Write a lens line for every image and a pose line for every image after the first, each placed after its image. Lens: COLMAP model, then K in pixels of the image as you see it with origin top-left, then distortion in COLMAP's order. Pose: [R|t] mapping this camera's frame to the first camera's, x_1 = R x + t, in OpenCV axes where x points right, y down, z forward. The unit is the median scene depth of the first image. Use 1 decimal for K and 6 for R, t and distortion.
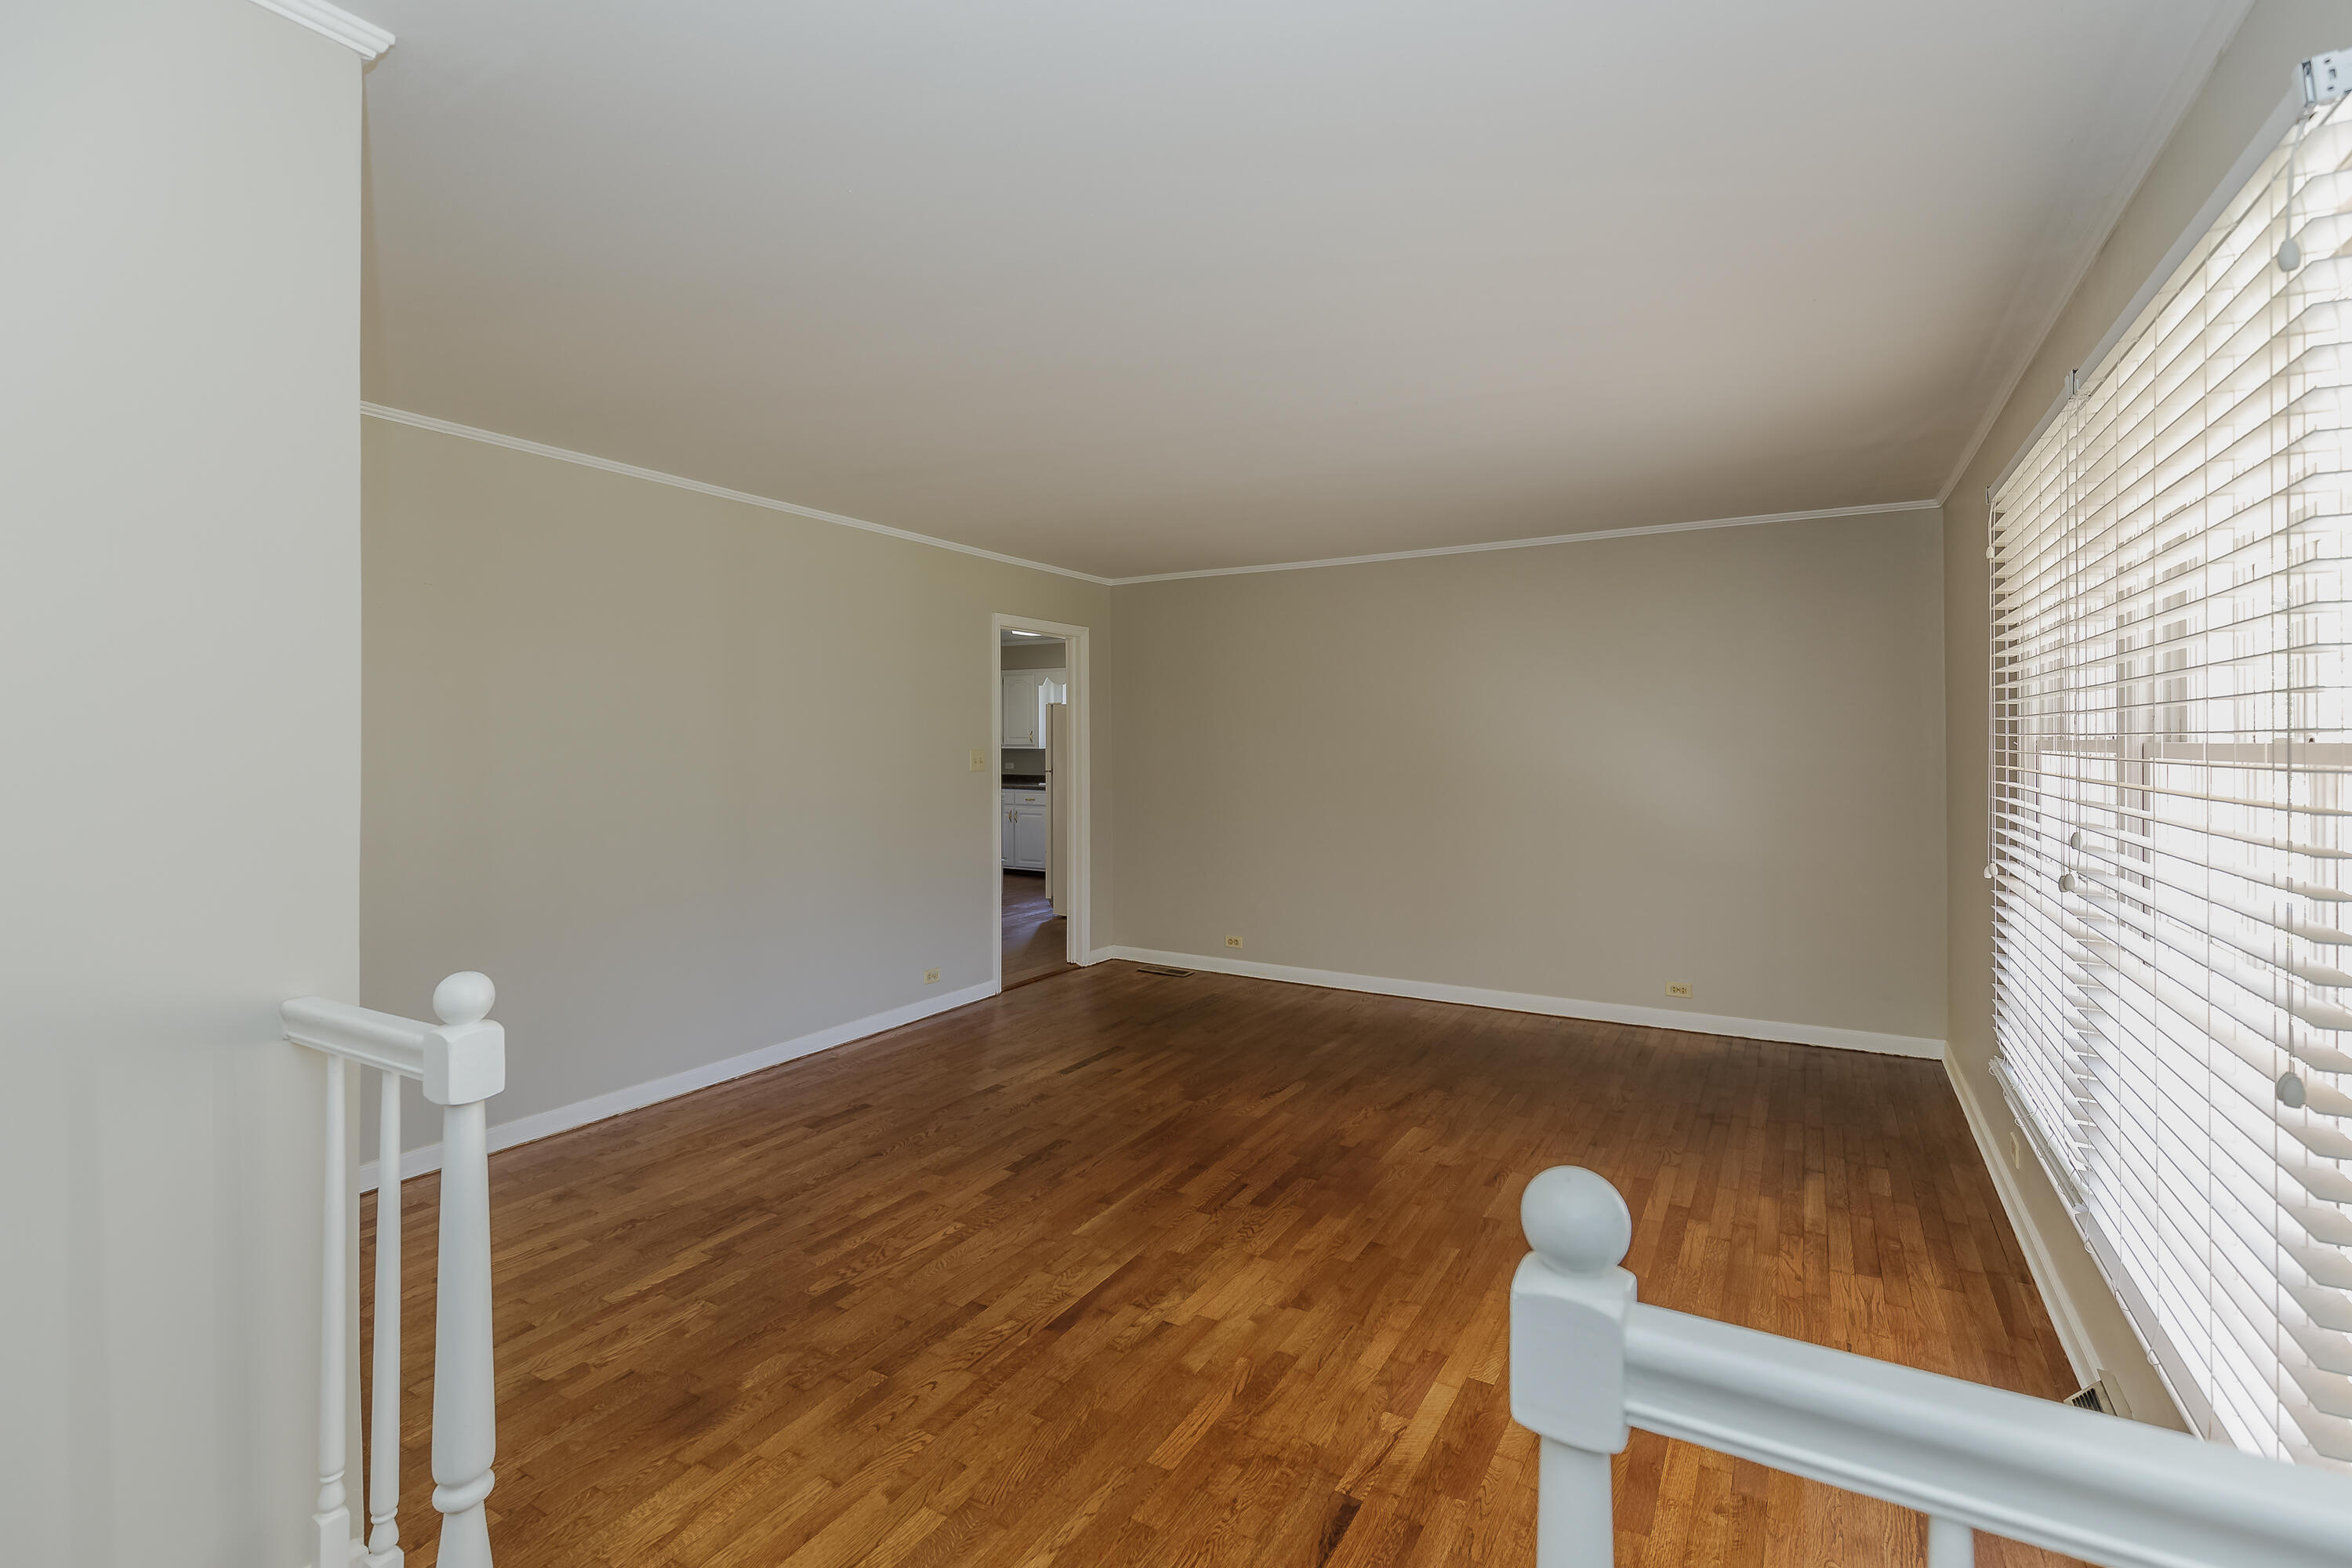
lens RADIAL K [[1063.8, 0, 1181.6], [0, 1063.8, 789.0], [0, 0, 1]] dist [-0.004213, -0.001328]
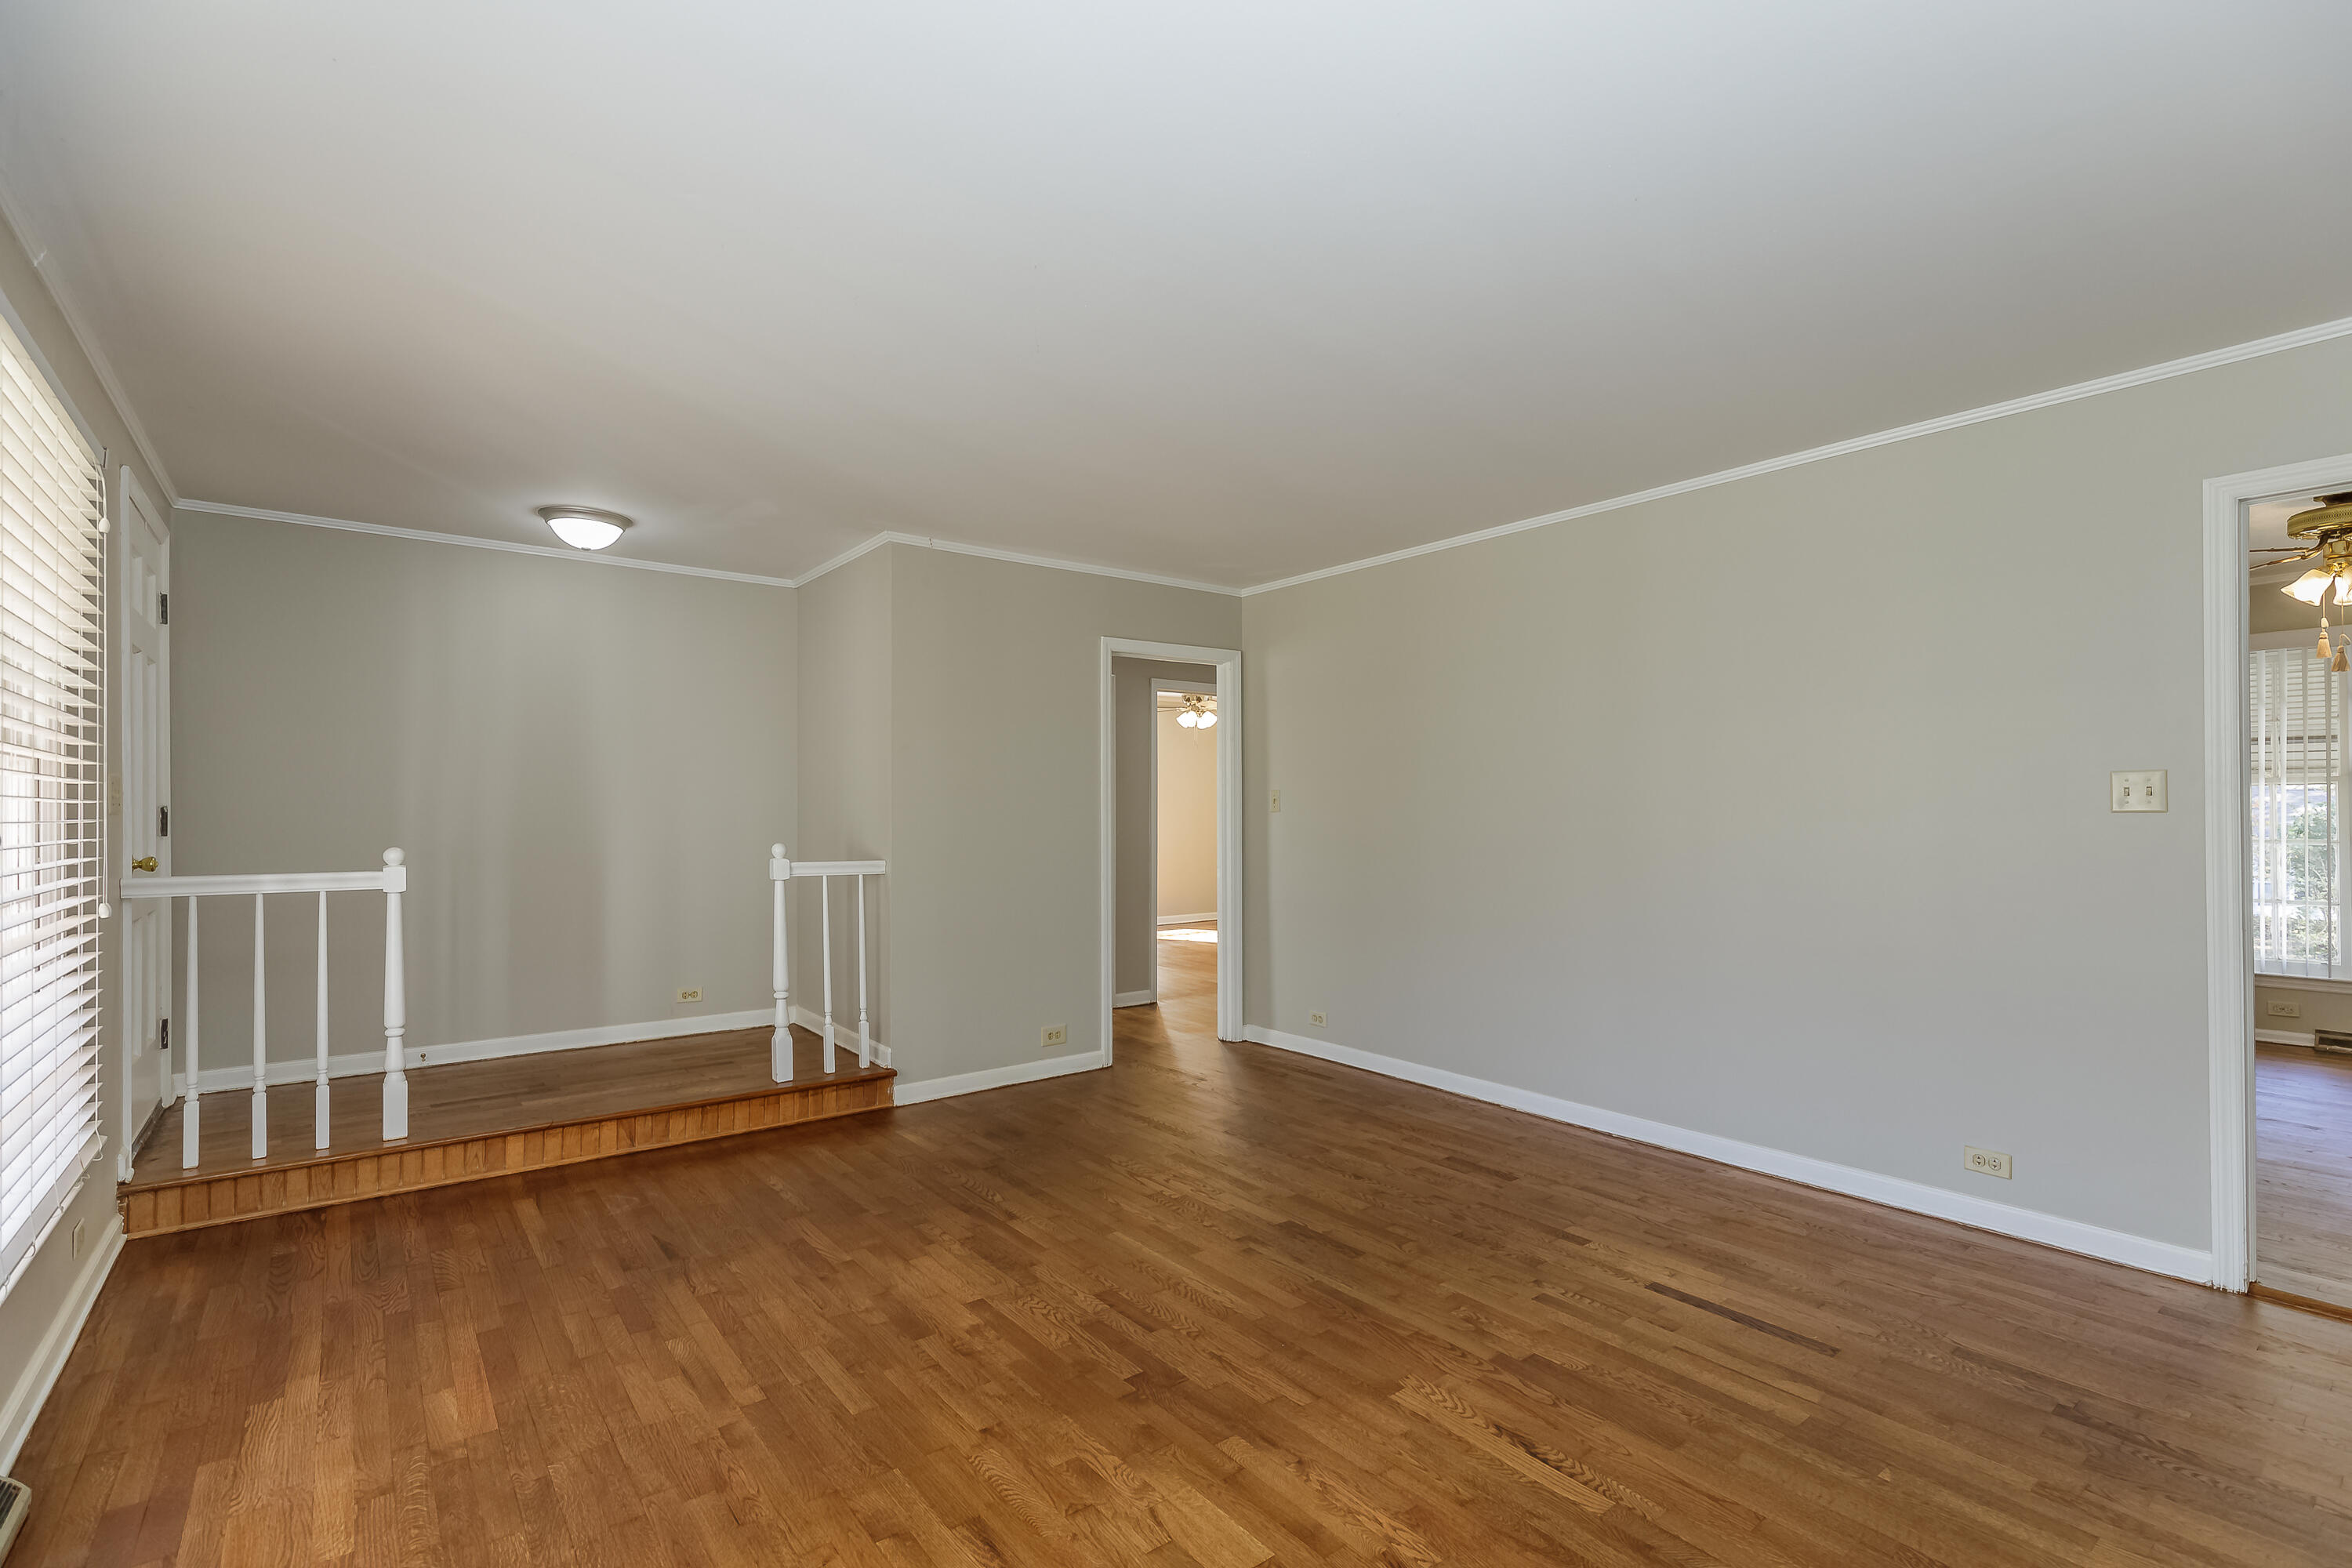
lens RADIAL K [[1063.8, 0, 1177.3], [0, 1063.8, 801.7], [0, 0, 1]] dist [-0.004213, -0.001328]
pose [[-0.371987, -0.004930, -0.928225, 0.687426], [-0.036943, 0.999272, 0.009497, -0.014870], [0.927503, 0.037824, -0.371898, 1.155471]]
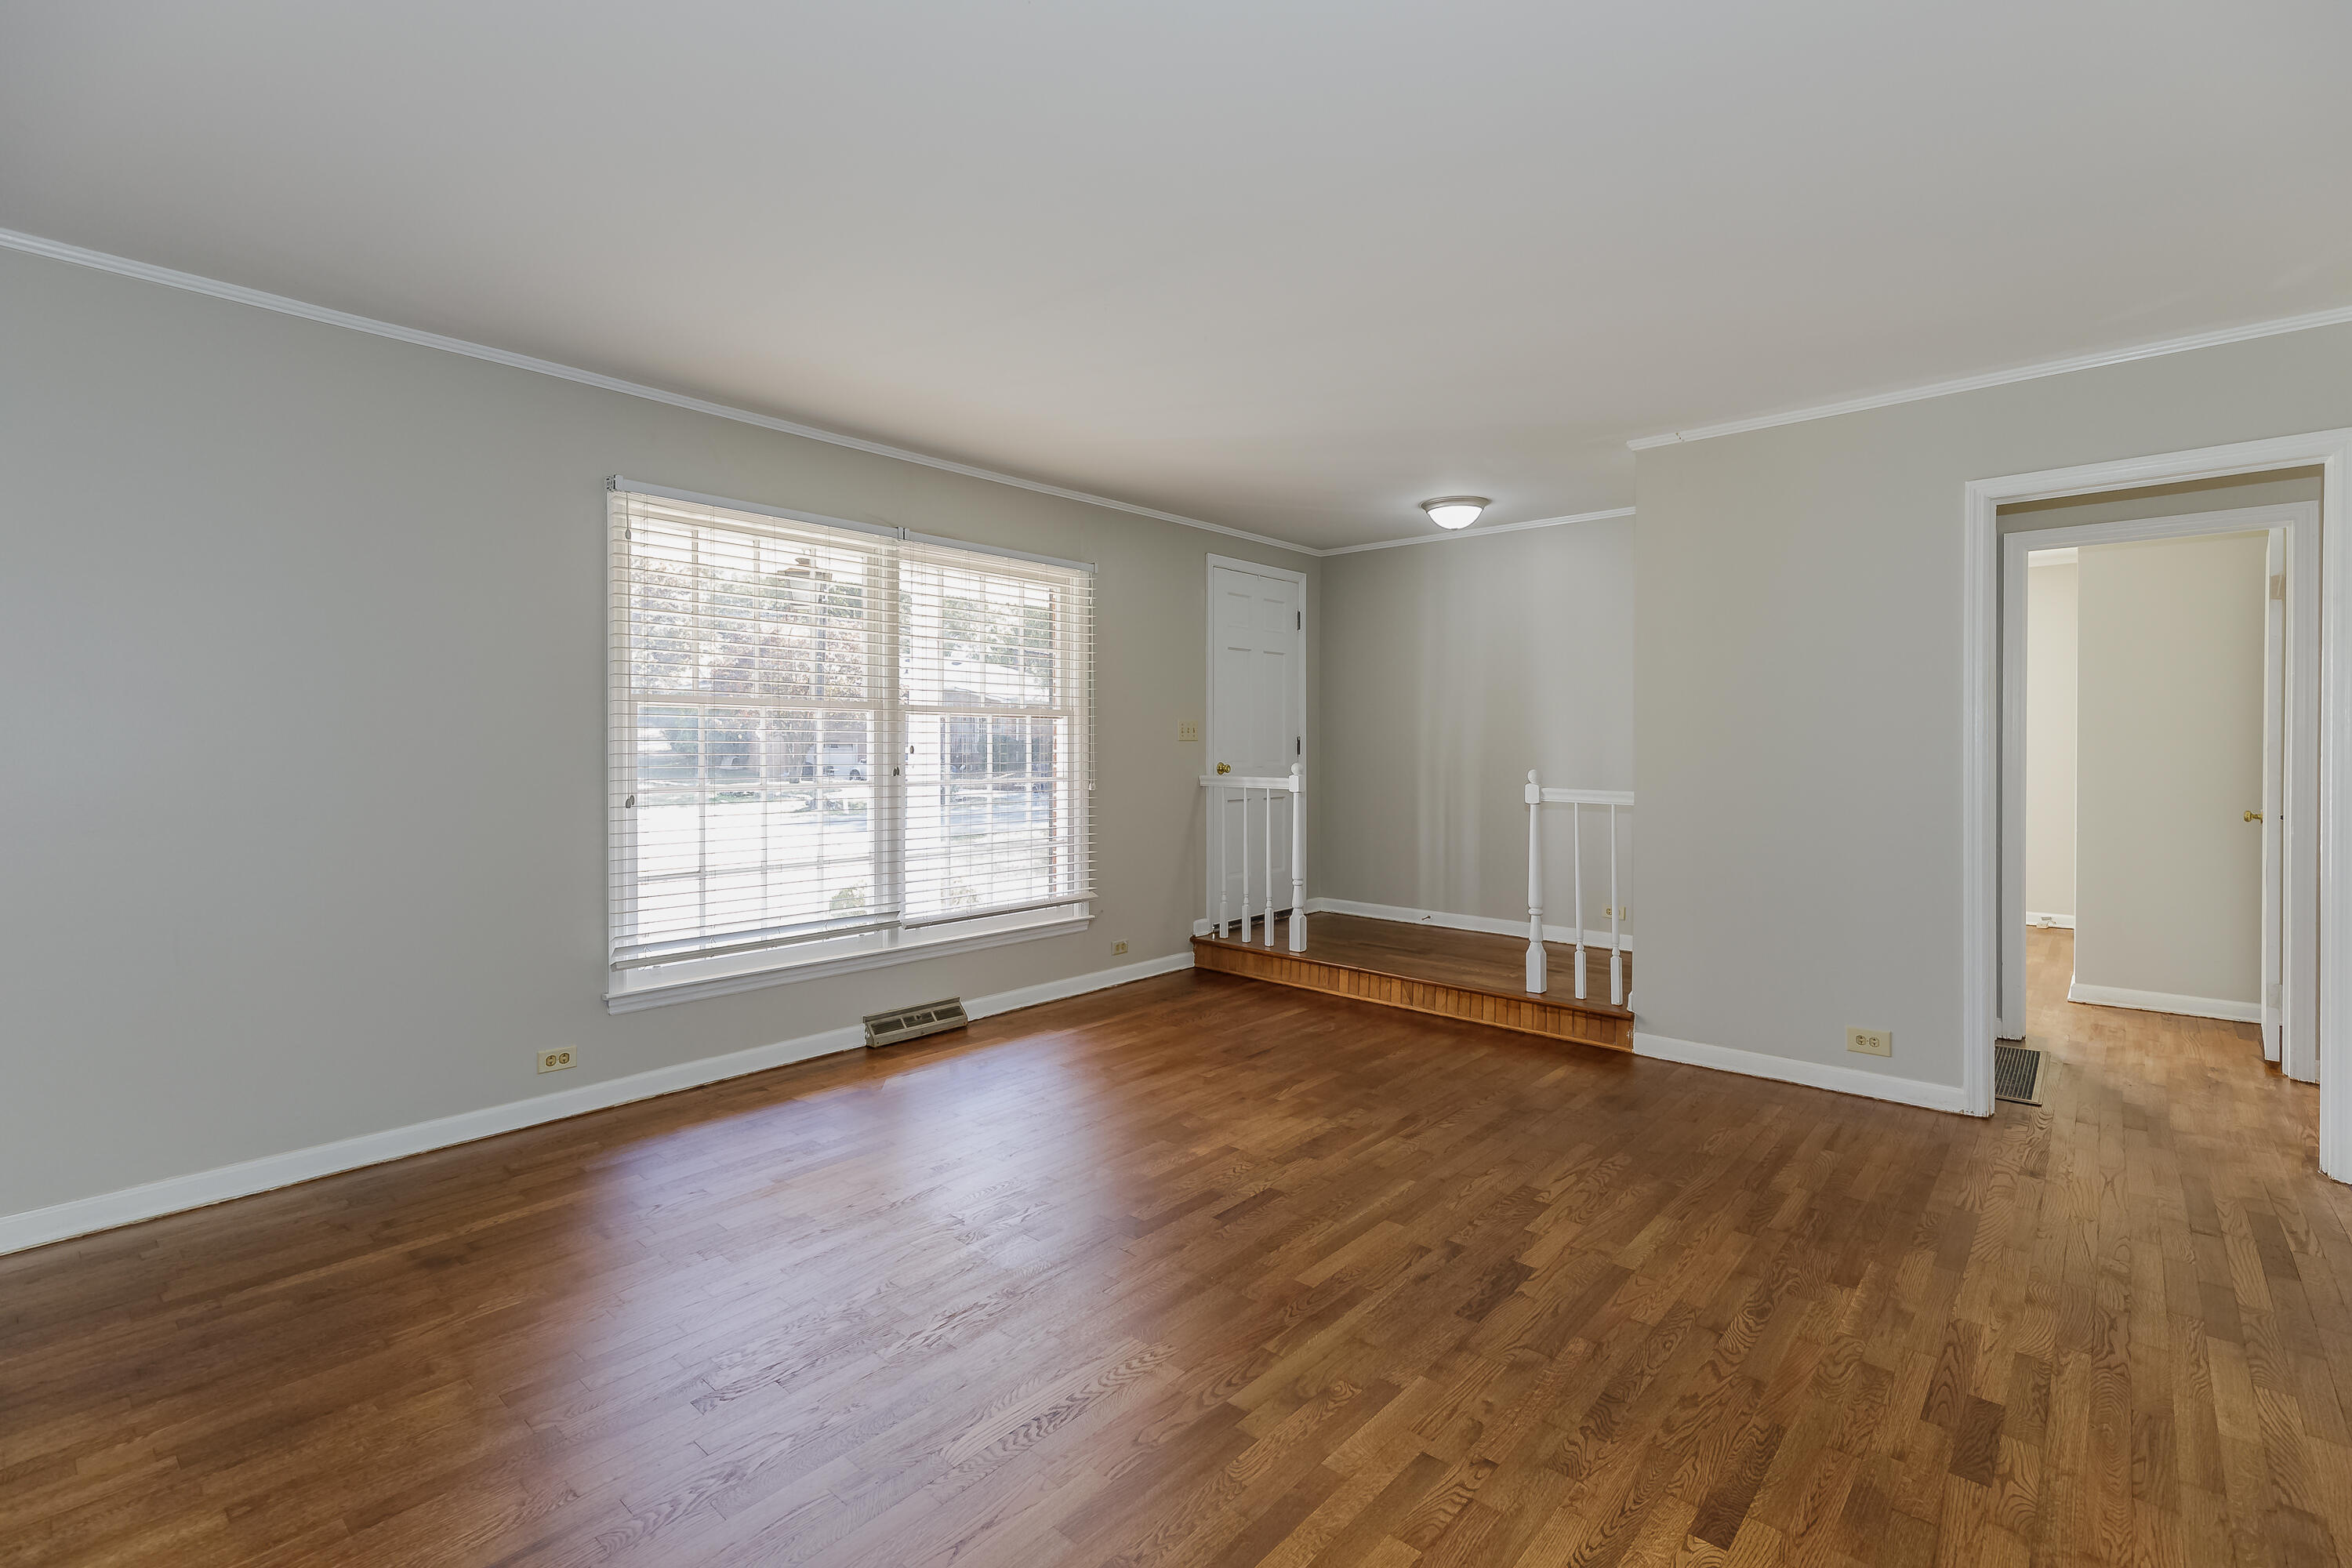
lens RADIAL K [[1063.8, 0, 1181.2], [0, 1063.8, 761.2], [0, 0, 1]] dist [-0.004213, -0.001328]
pose [[-0.980543, -0.003890, 0.196268, -0.066280], [0.008132, 0.998141, 0.060409, -0.029930], [-0.196138, 0.060829, -0.978688, 1.611346]]
